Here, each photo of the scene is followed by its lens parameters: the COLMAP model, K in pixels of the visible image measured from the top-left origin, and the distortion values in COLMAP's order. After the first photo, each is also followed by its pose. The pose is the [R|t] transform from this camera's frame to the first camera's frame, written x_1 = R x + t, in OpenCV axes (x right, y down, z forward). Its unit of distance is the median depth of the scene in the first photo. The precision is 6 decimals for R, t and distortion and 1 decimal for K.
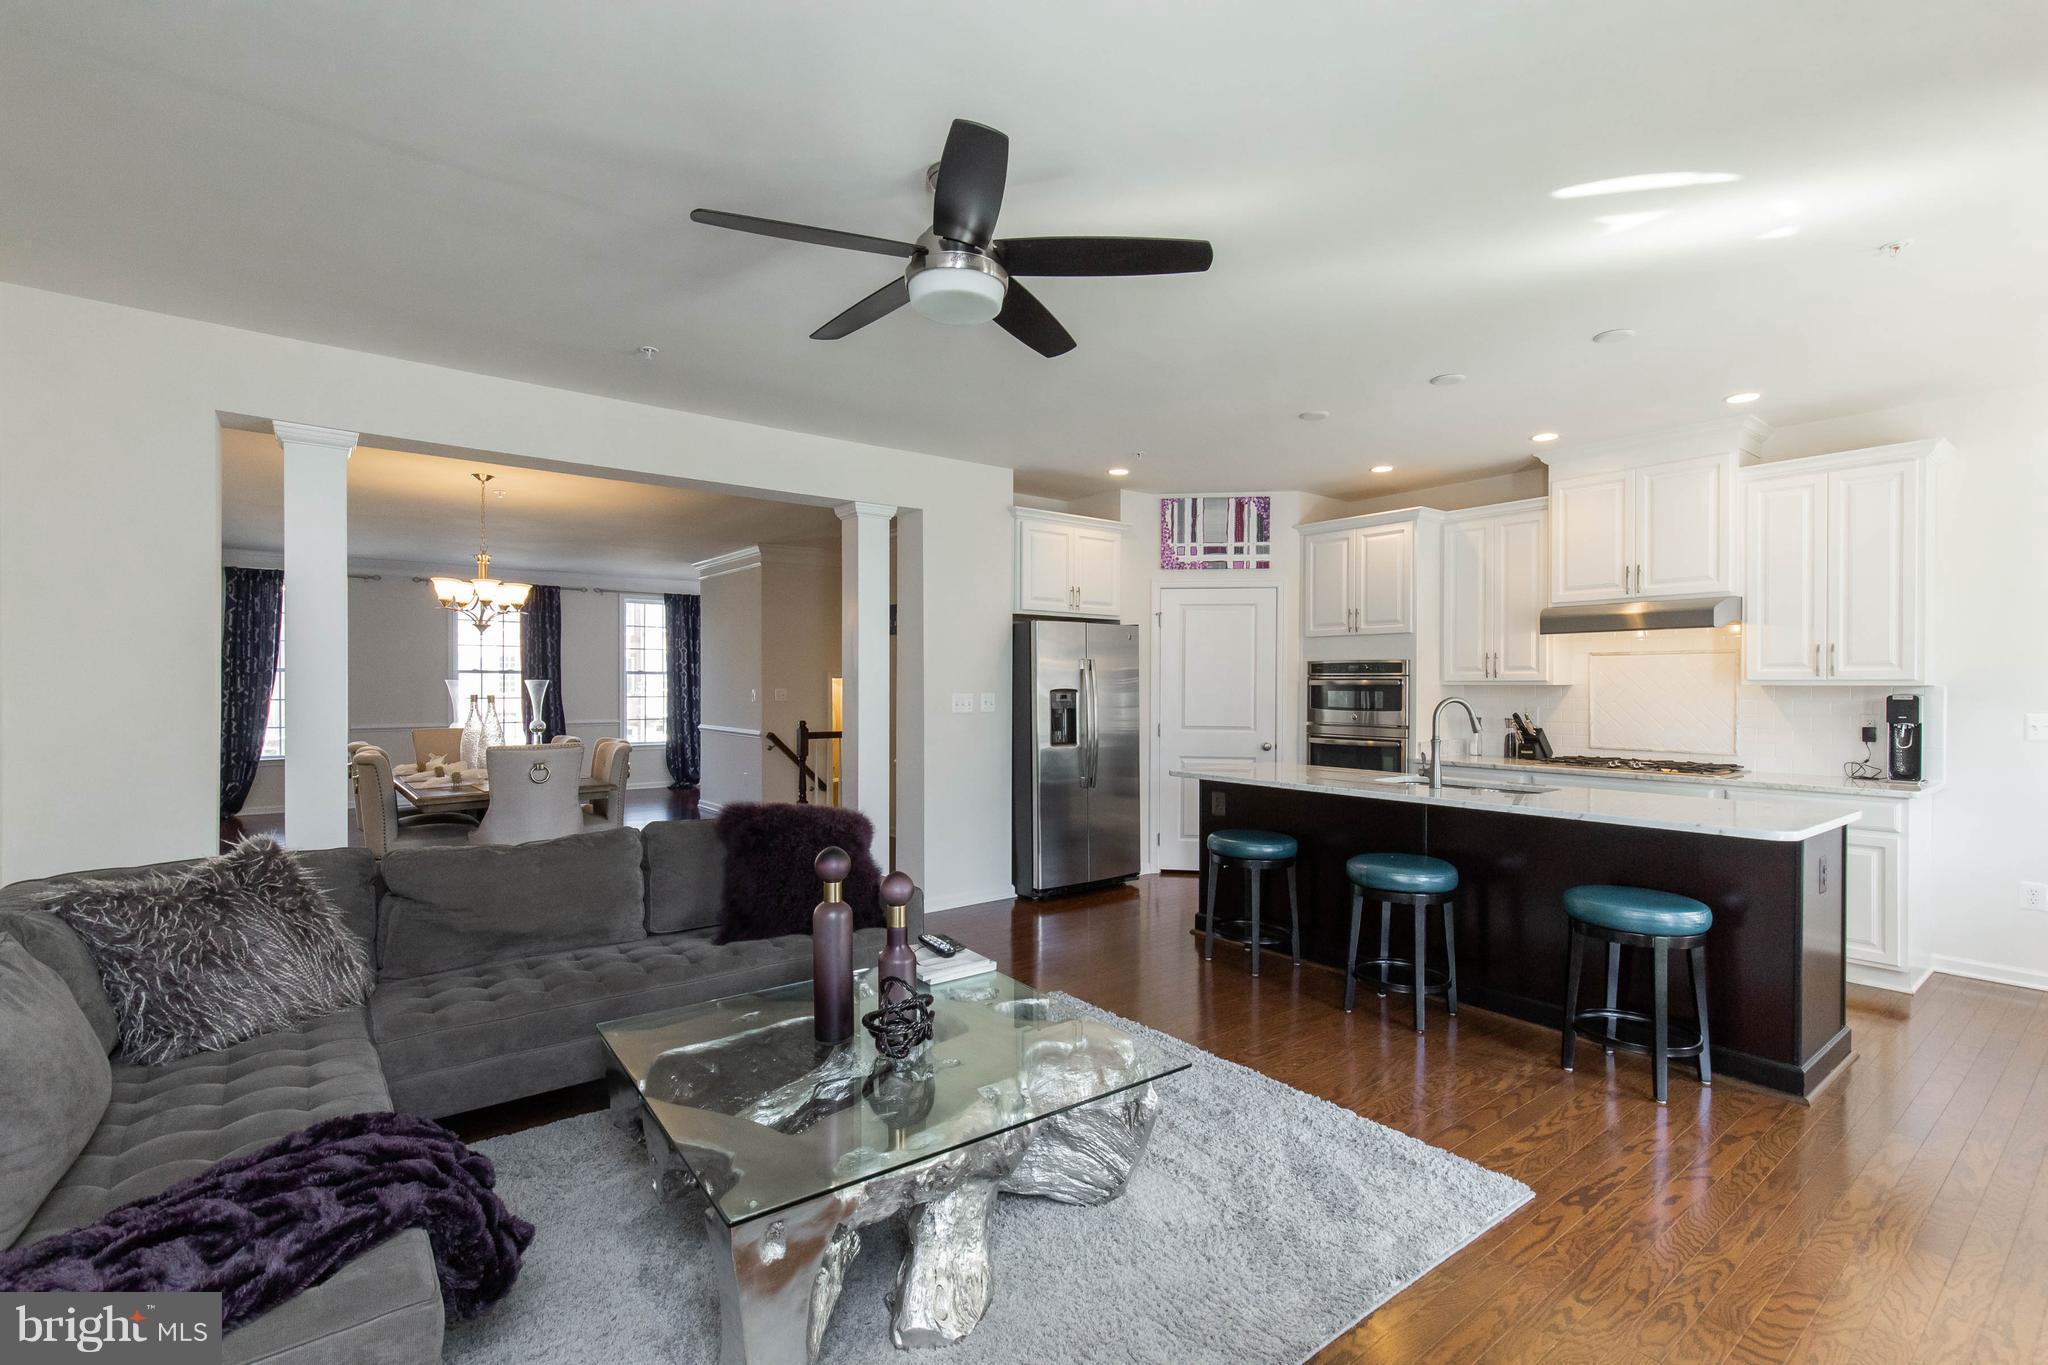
lens RADIAL K [[919.2, 0, 1026.8], [0, 919.2, 688.6], [0, 0, 1]] dist [0.002292, 0.000564]
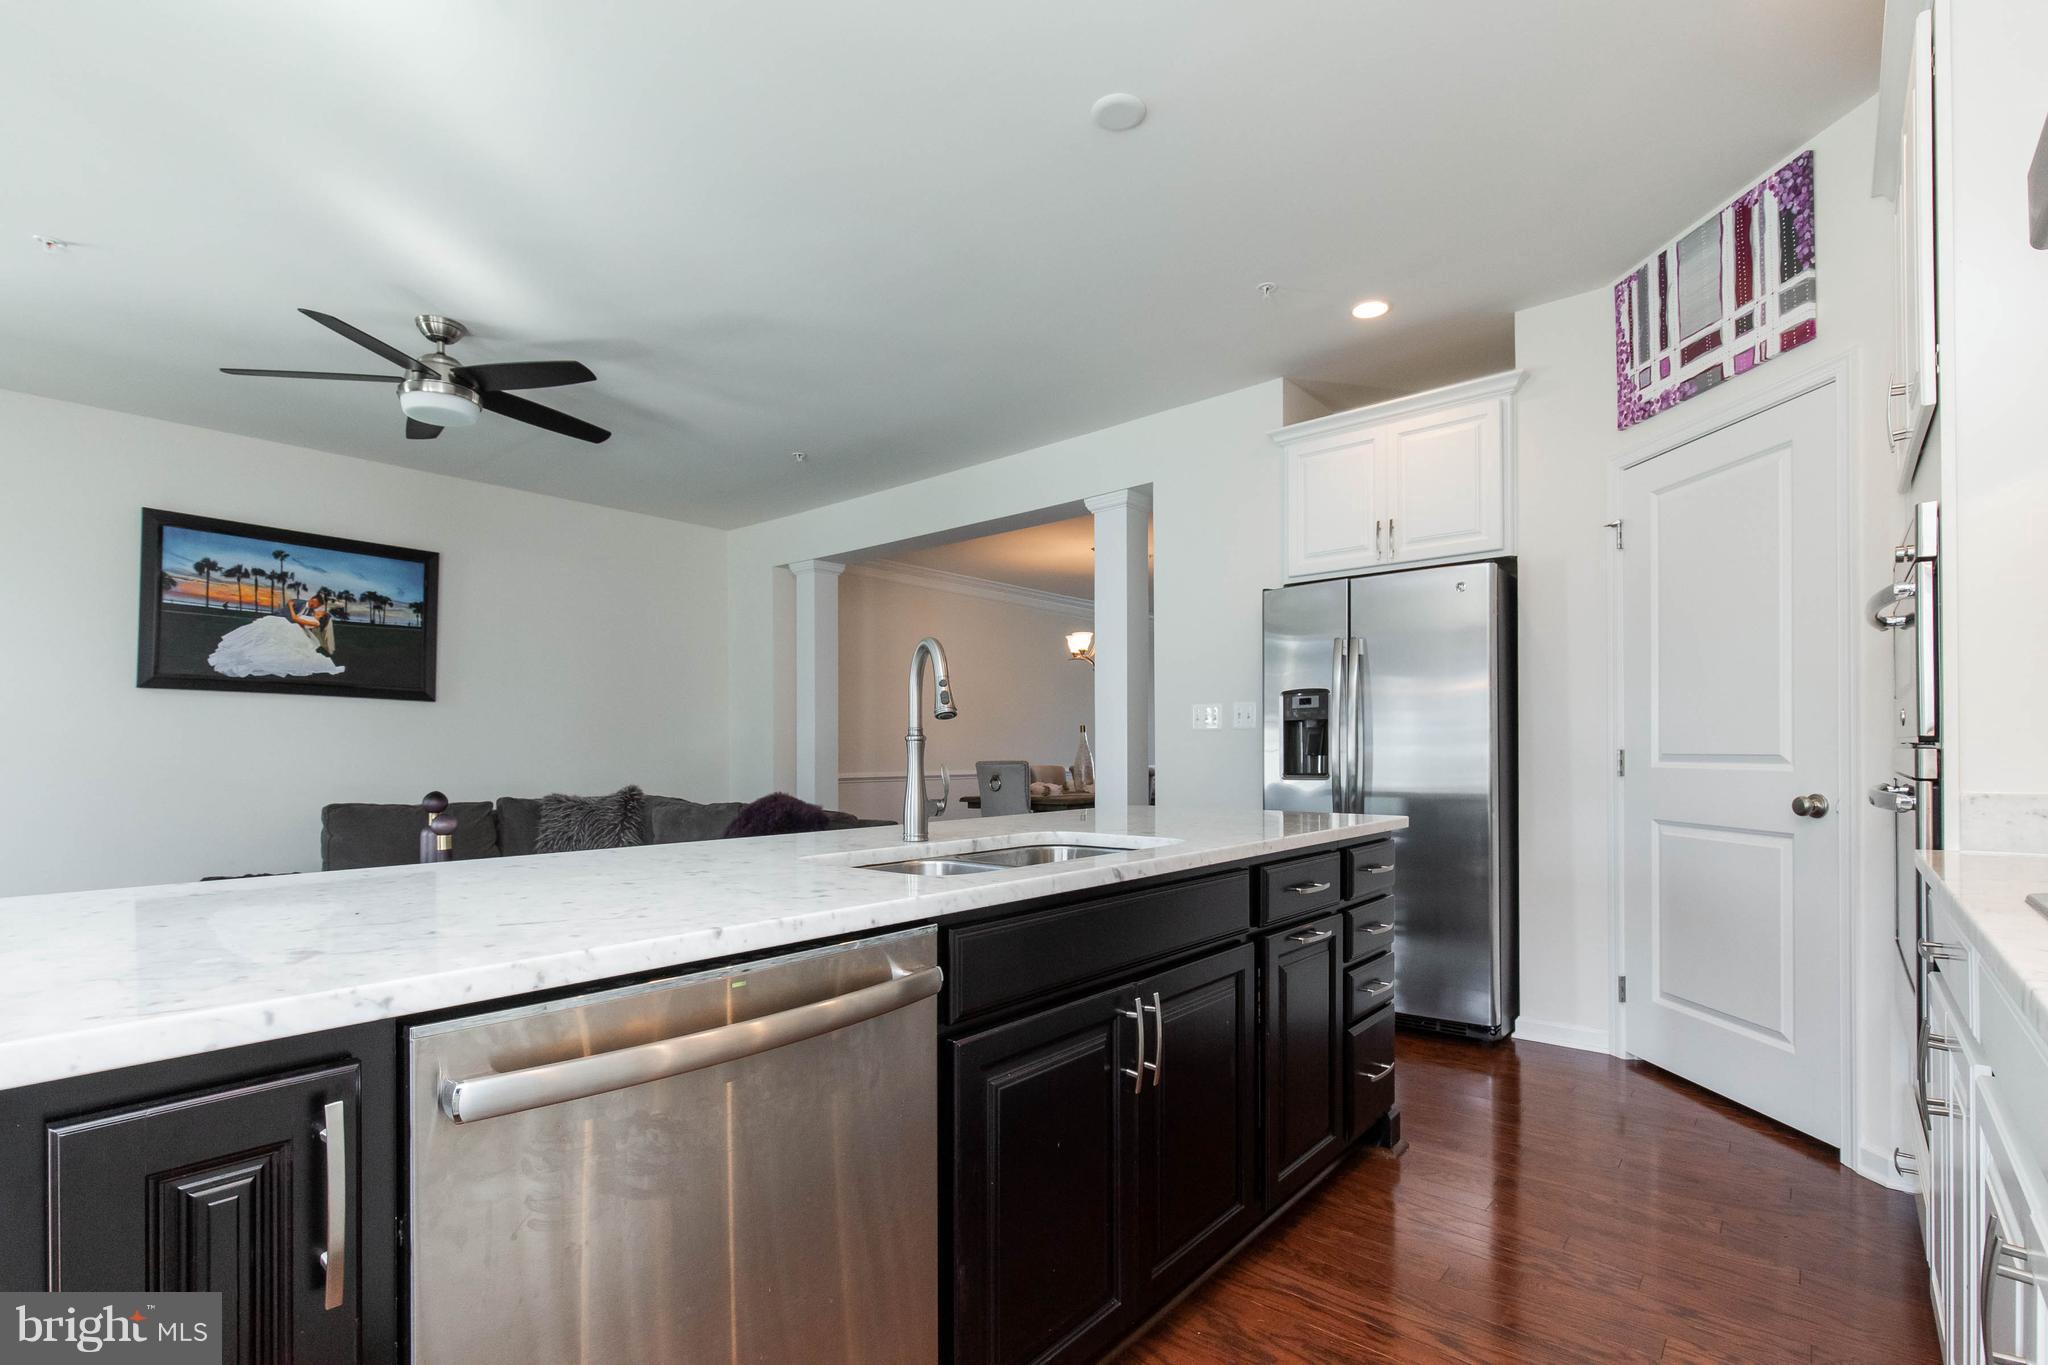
lens RADIAL K [[937.6, 0, 1017.4], [0, 937.6, 727.6], [0, 0, 1]] dist [0.000213, 0.000003]
pose [[0.186563, -0.024488, -0.982138, 0.625509], [-0.000565, 0.999686, -0.025033, 0.042381], [0.982443, 0.005225, 0.186491, 0.659694]]
